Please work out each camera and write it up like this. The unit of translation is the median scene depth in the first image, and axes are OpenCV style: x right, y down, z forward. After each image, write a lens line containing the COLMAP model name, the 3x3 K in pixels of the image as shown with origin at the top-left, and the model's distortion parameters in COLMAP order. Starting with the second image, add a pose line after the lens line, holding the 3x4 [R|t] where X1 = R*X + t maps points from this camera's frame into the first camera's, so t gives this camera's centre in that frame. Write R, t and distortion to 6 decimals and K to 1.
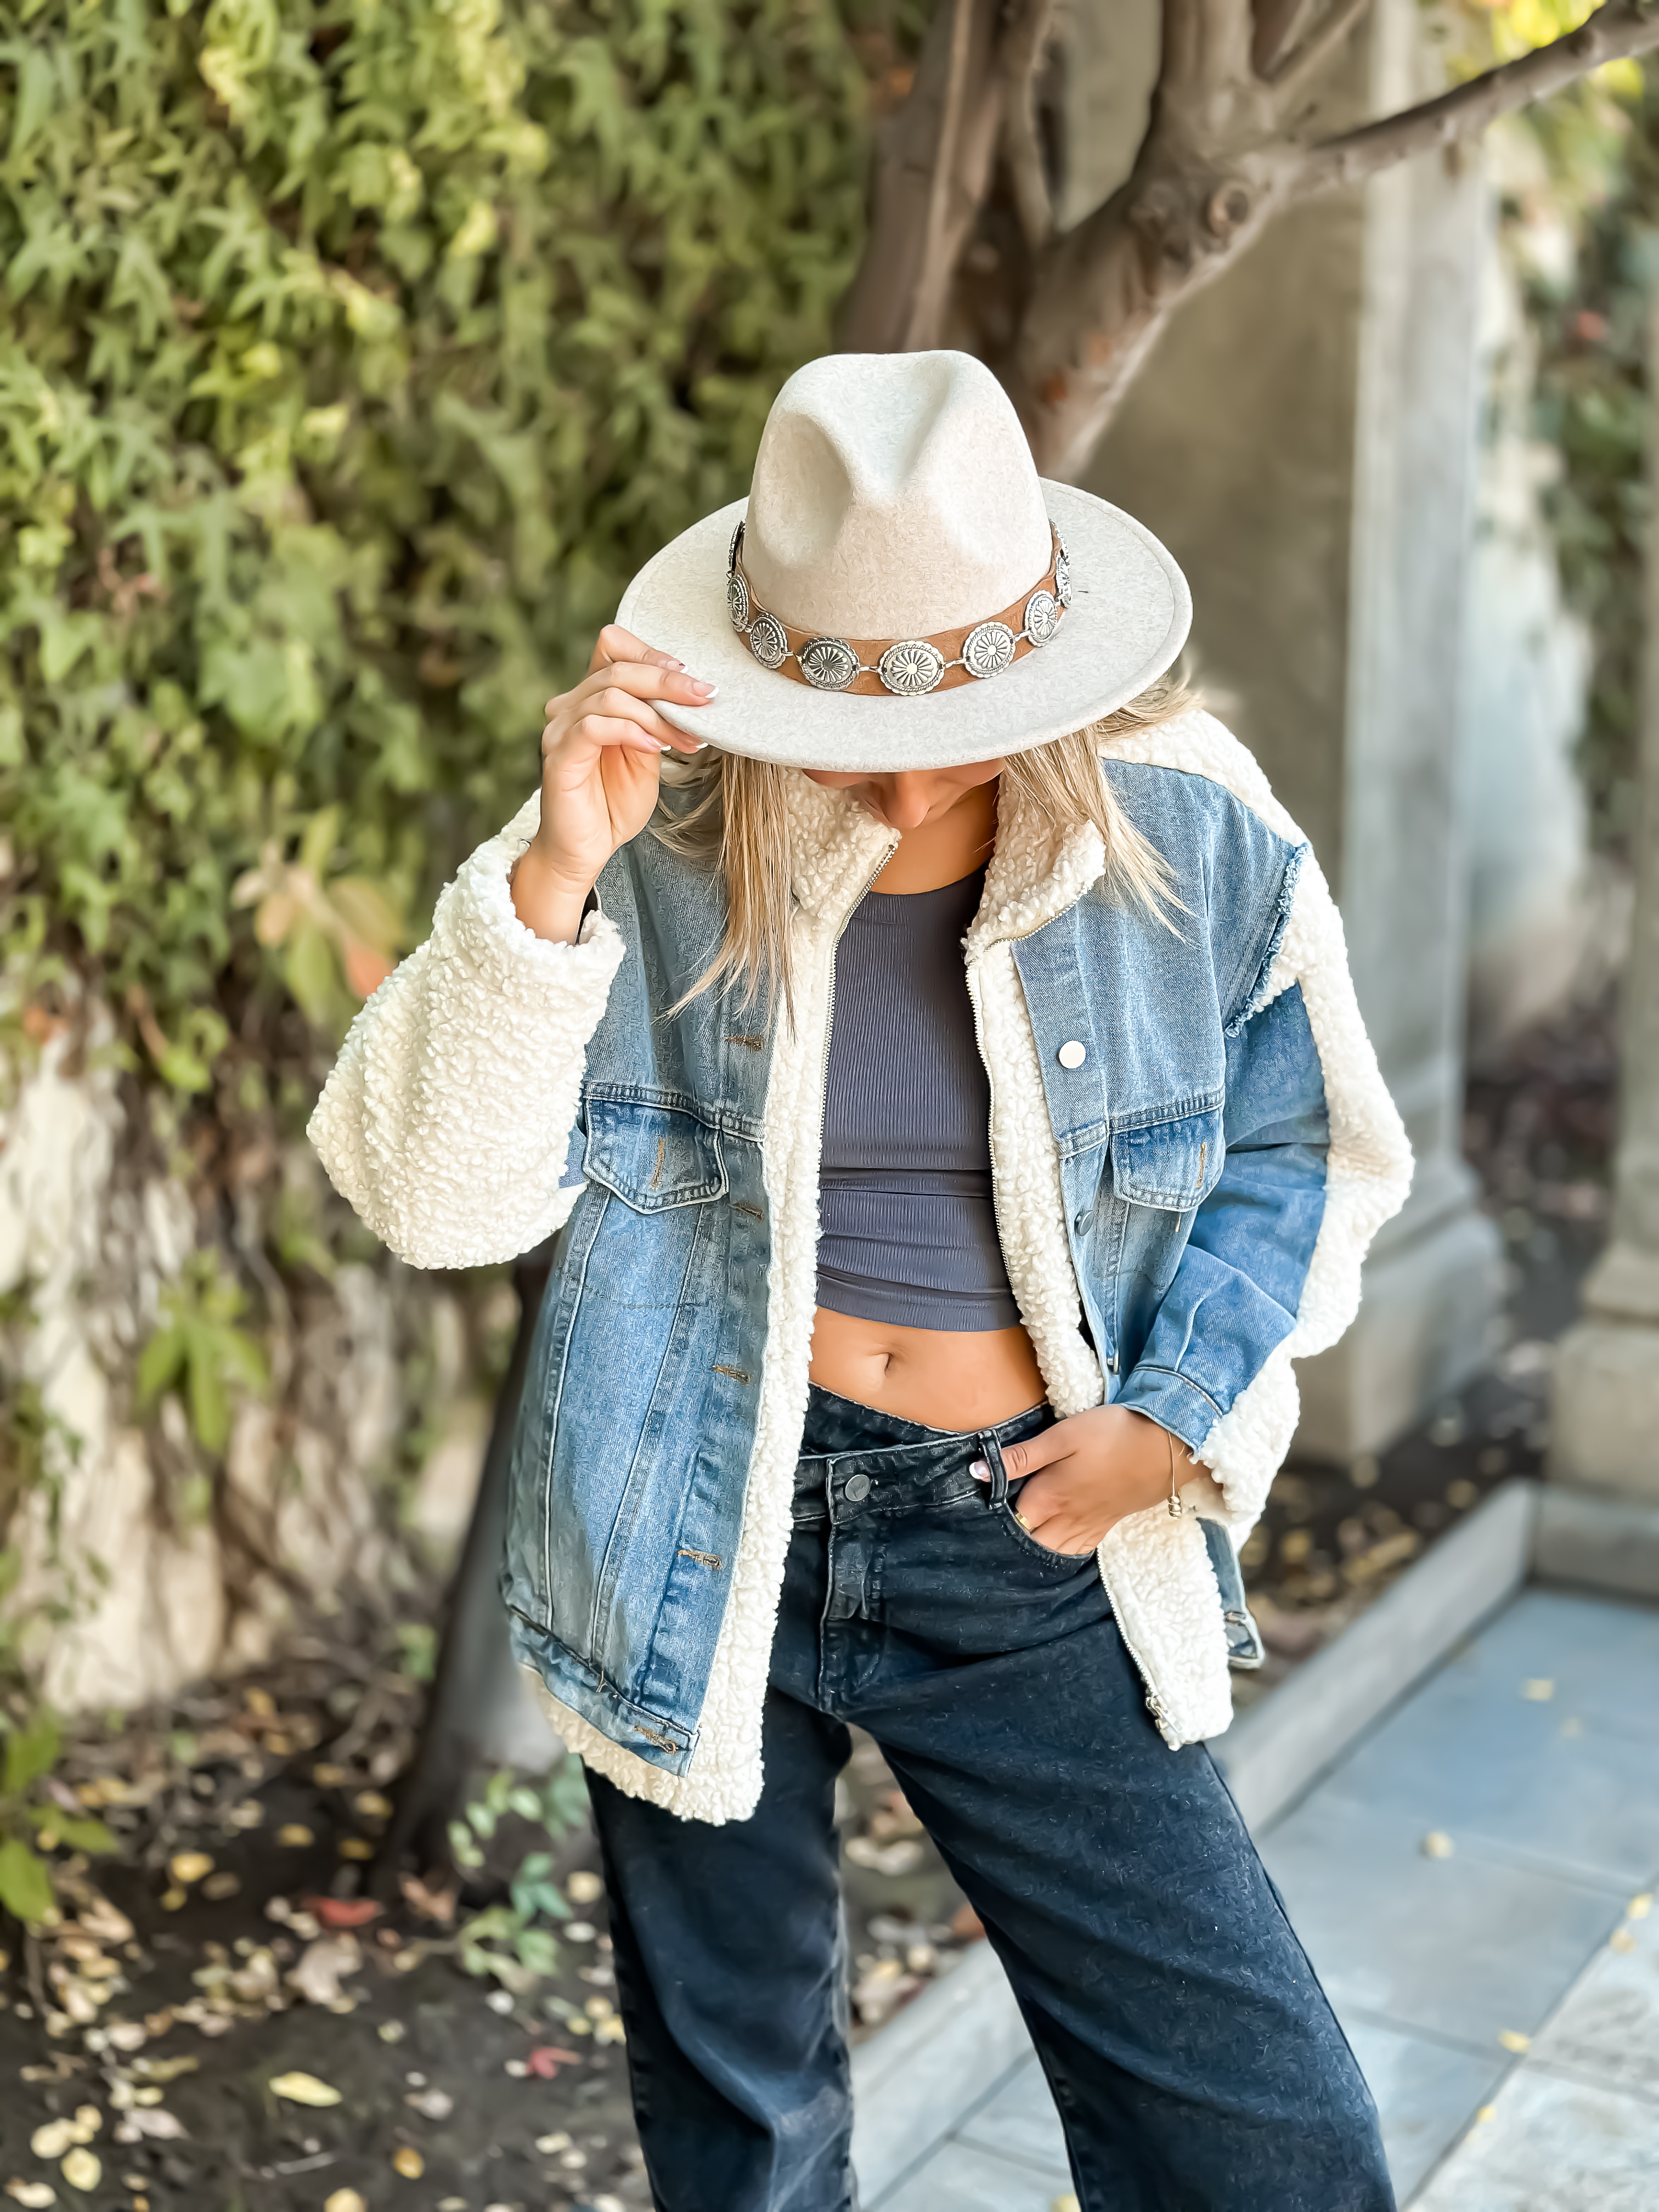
lens RADIAL K [[3073.6, 0, 829.5], [0, 3073.6, 1106.0], [0, 0, 1]] dist [0.232987, -0.600636]
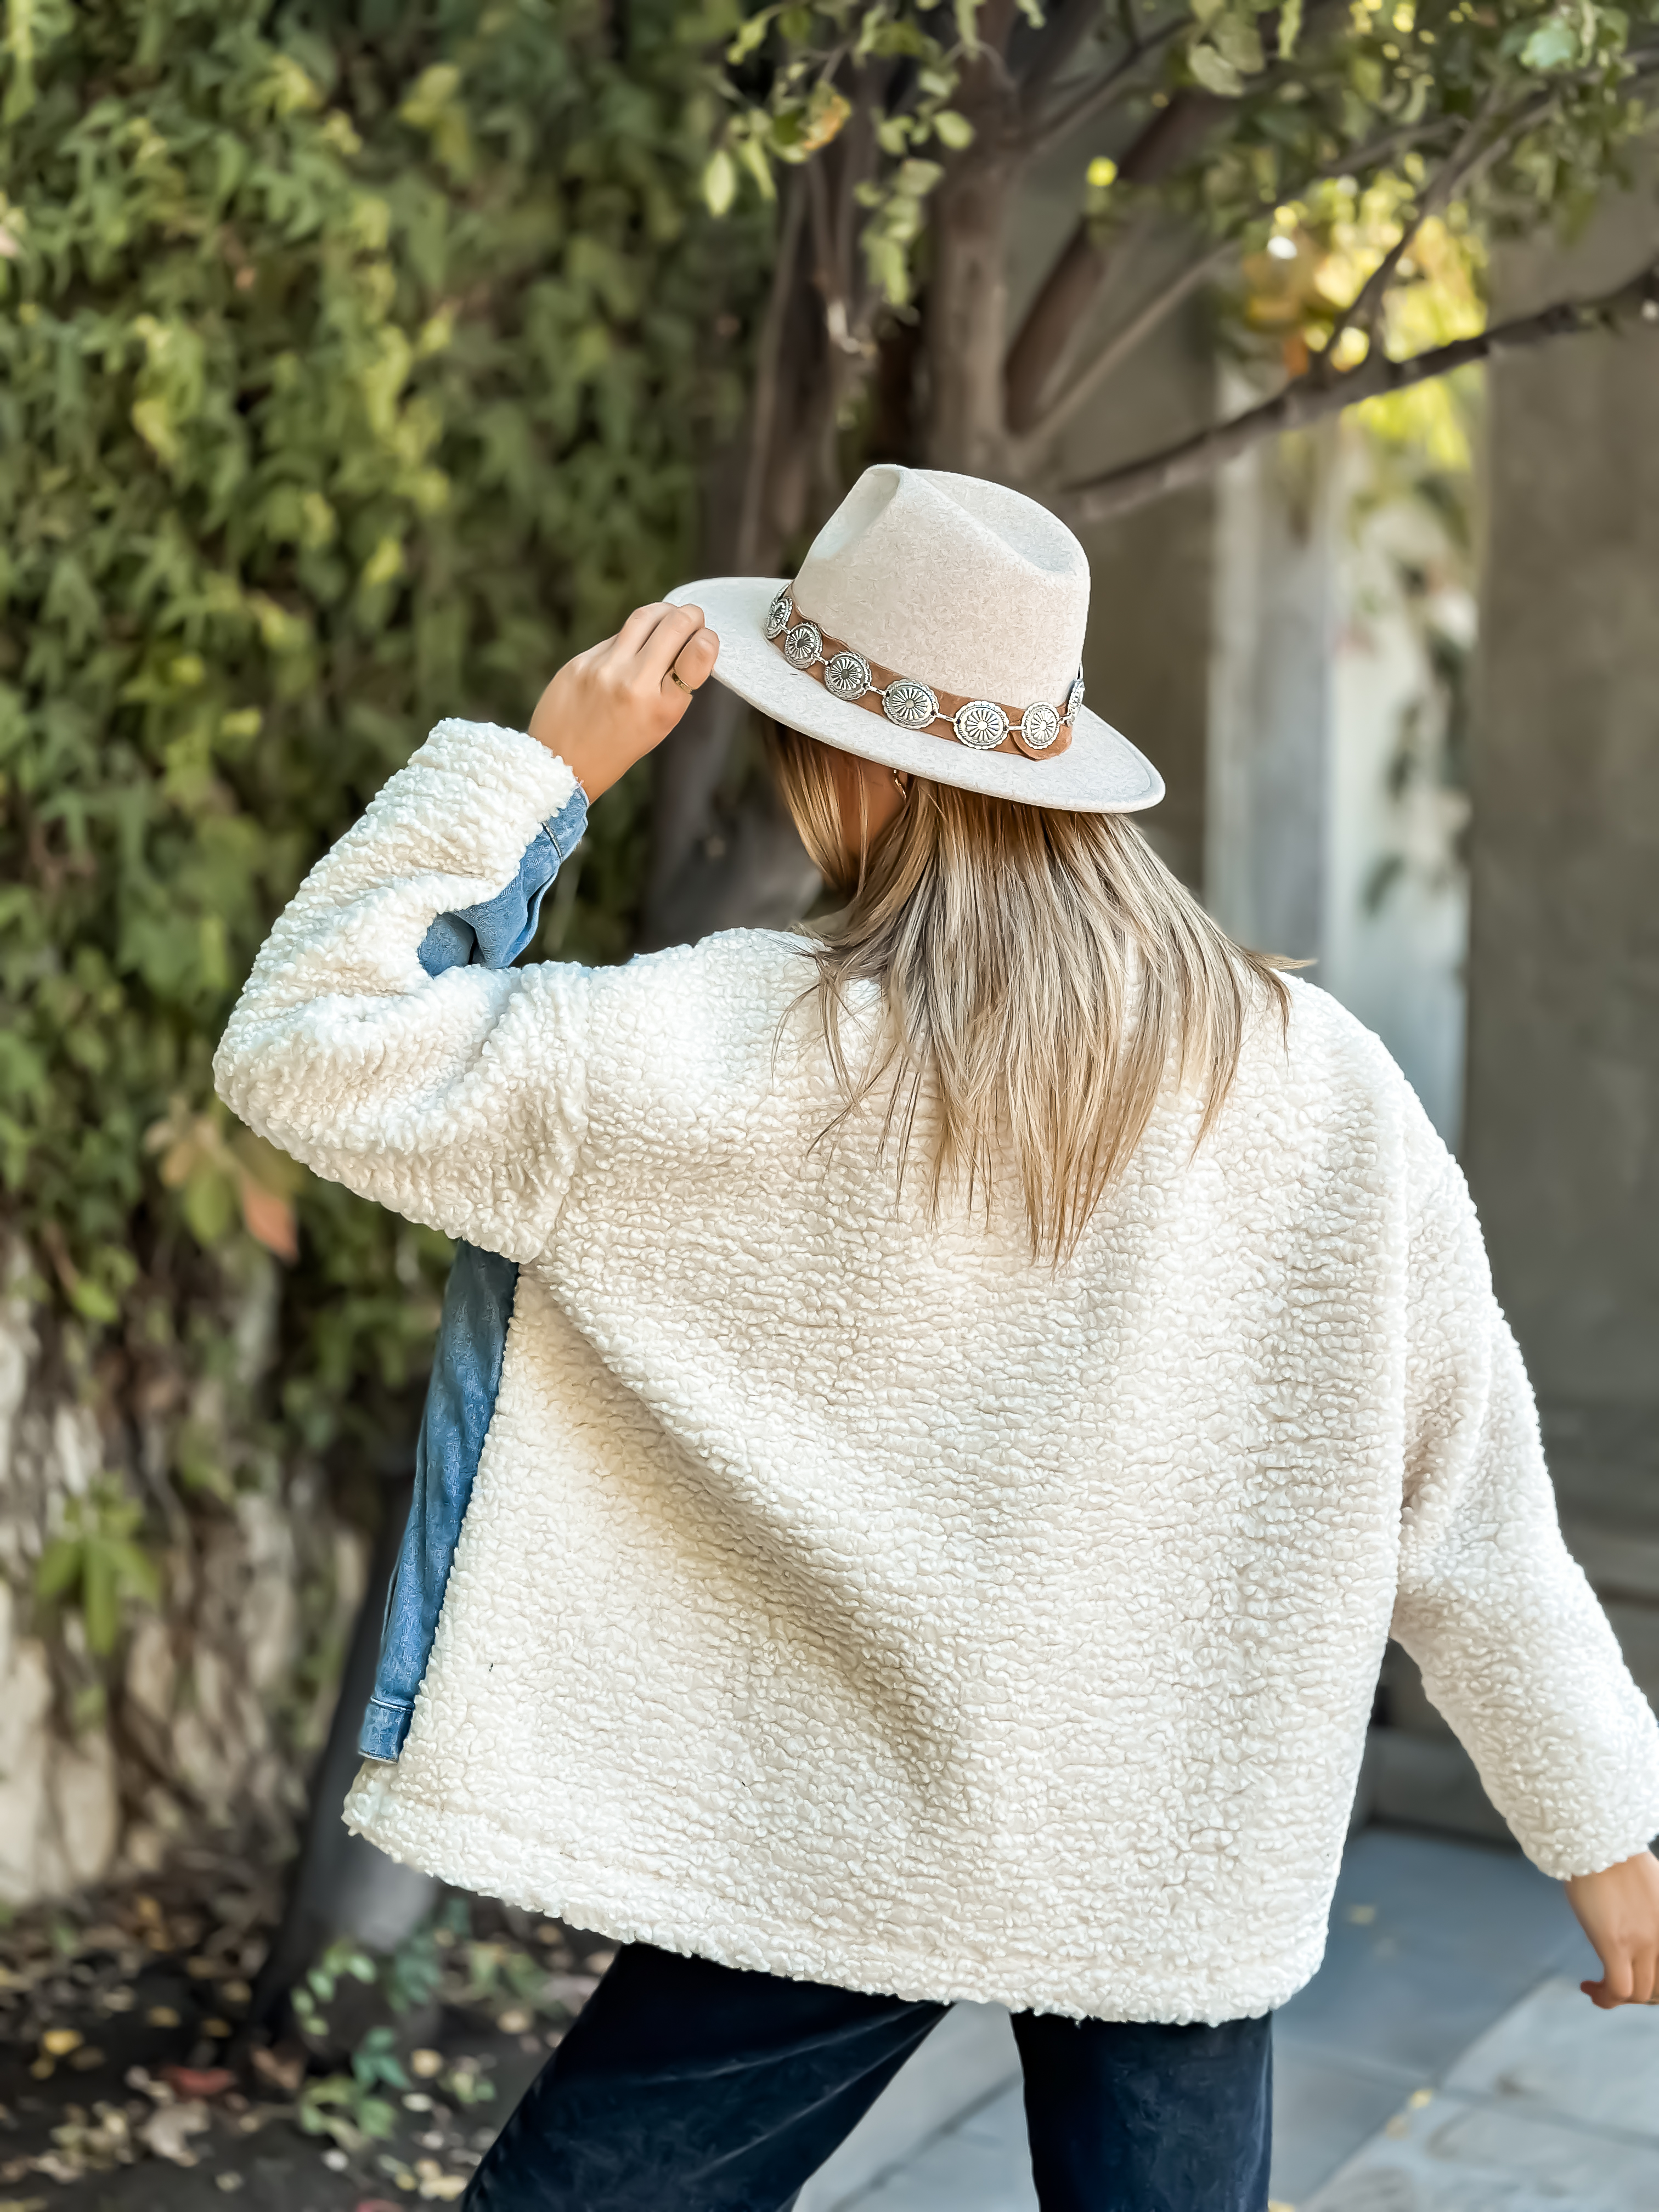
lens RADIAL K [[3068.4, 0, 879.8], [0, 3068.4, 1126.2], [0, 0, 1]] dist [0.237326, -0.625267]
pose [[0.999926, 0.012115, -0.001201, 0.071147], [-0.012174, 0.994037, -0.108359, 0.043253], [-0.000119, 0.108365, 0.994111, -0.098015]]
